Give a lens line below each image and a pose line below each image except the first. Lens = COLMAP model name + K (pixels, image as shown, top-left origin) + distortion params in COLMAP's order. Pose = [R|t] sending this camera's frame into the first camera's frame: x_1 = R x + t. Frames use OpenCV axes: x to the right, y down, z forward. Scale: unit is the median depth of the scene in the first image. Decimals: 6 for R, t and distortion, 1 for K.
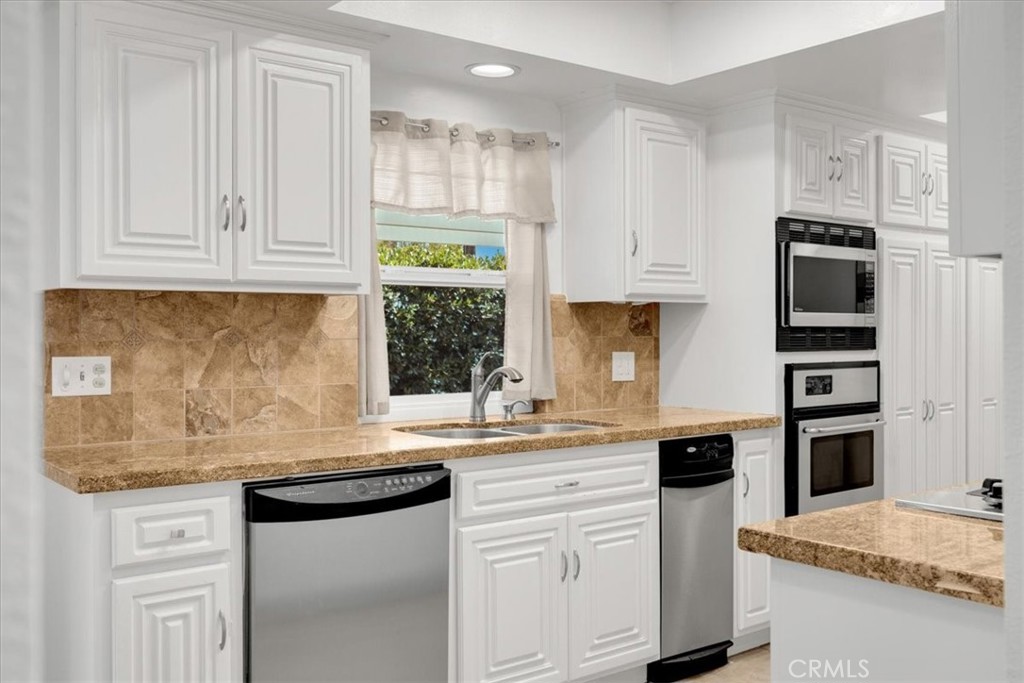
lens RADIAL K [[982.8, 0, 512.0], [0, 982.8, 341.5], [0, 0, 1]] dist [-0.008138, -0.003488]
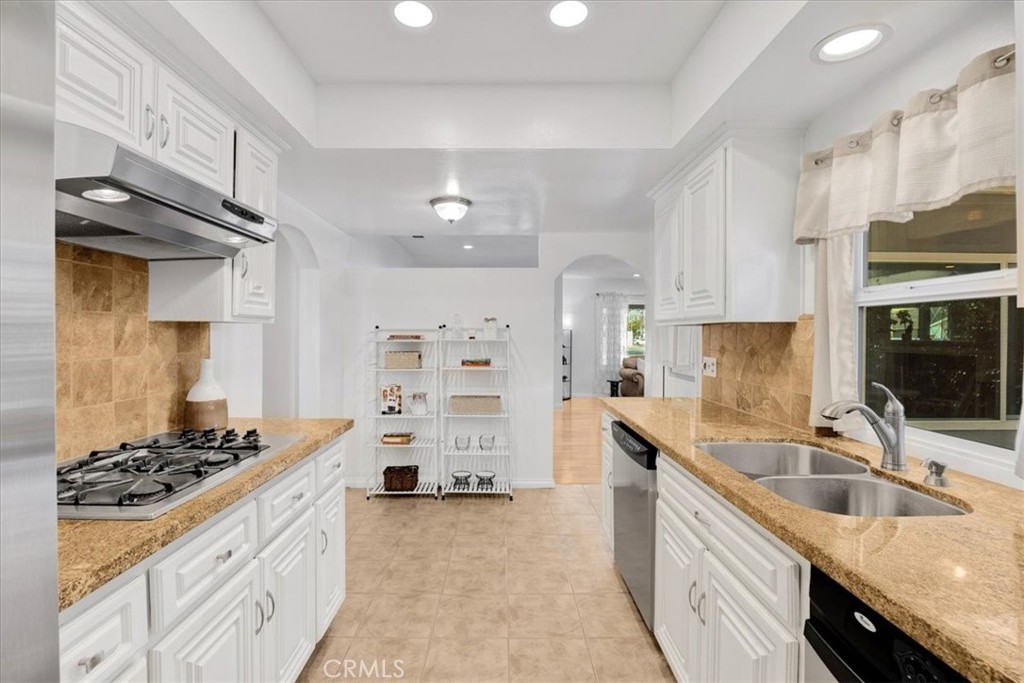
lens RADIAL K [[447.6, 0, 506.1], [0, 447.6, 334.0], [0, 0, 1]] dist [-0.003460, -0.000636]
pose [[-0.606580, -0.000292, -0.795022, 0.517731], [-0.010928, 0.999909, 0.007970, -0.033036], [0.794947, 0.013523, -0.606528, 1.118252]]
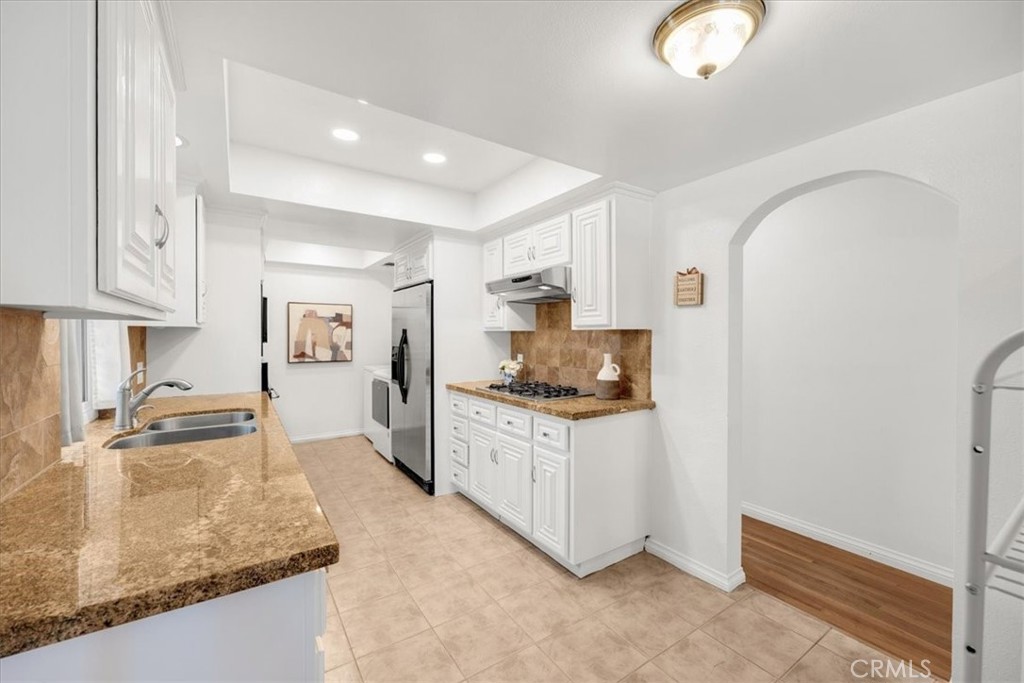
lens RADIAL K [[411.6, 0, 514.0], [0, 411.6, 336.9], [0, 0, 1]] dist [-0.000381, 0.000034]
pose [[0.062498, 0.000098, 0.998045, -0.566435], [0.009096, 0.999958, -0.000667, -0.026311], [-0.998004, 0.009119, 0.062495, 0.589057]]
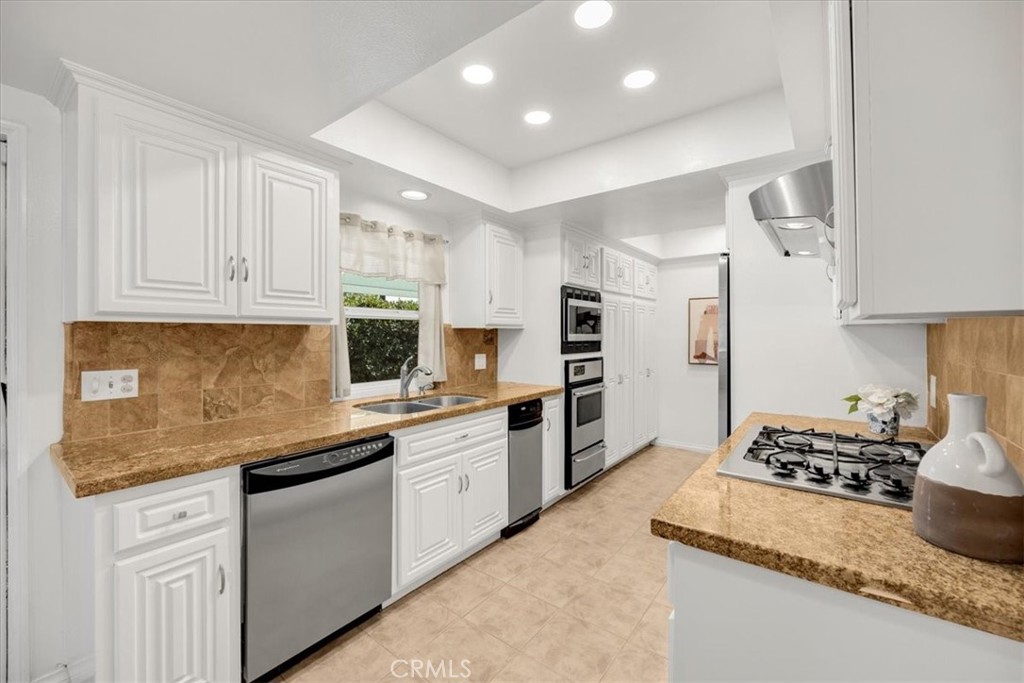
lens RADIAL K [[417.4, 0, 512.5], [0, 417.4, 335.5], [0, 0, 1]] dist [-0.000988, -0.000027]
pose [[0.965732, 0.001360, 0.259539, -0.048429], [0.000550, 0.999973, -0.007287, -0.025670], [-0.259542, 0.007180, 0.965705, 0.274181]]
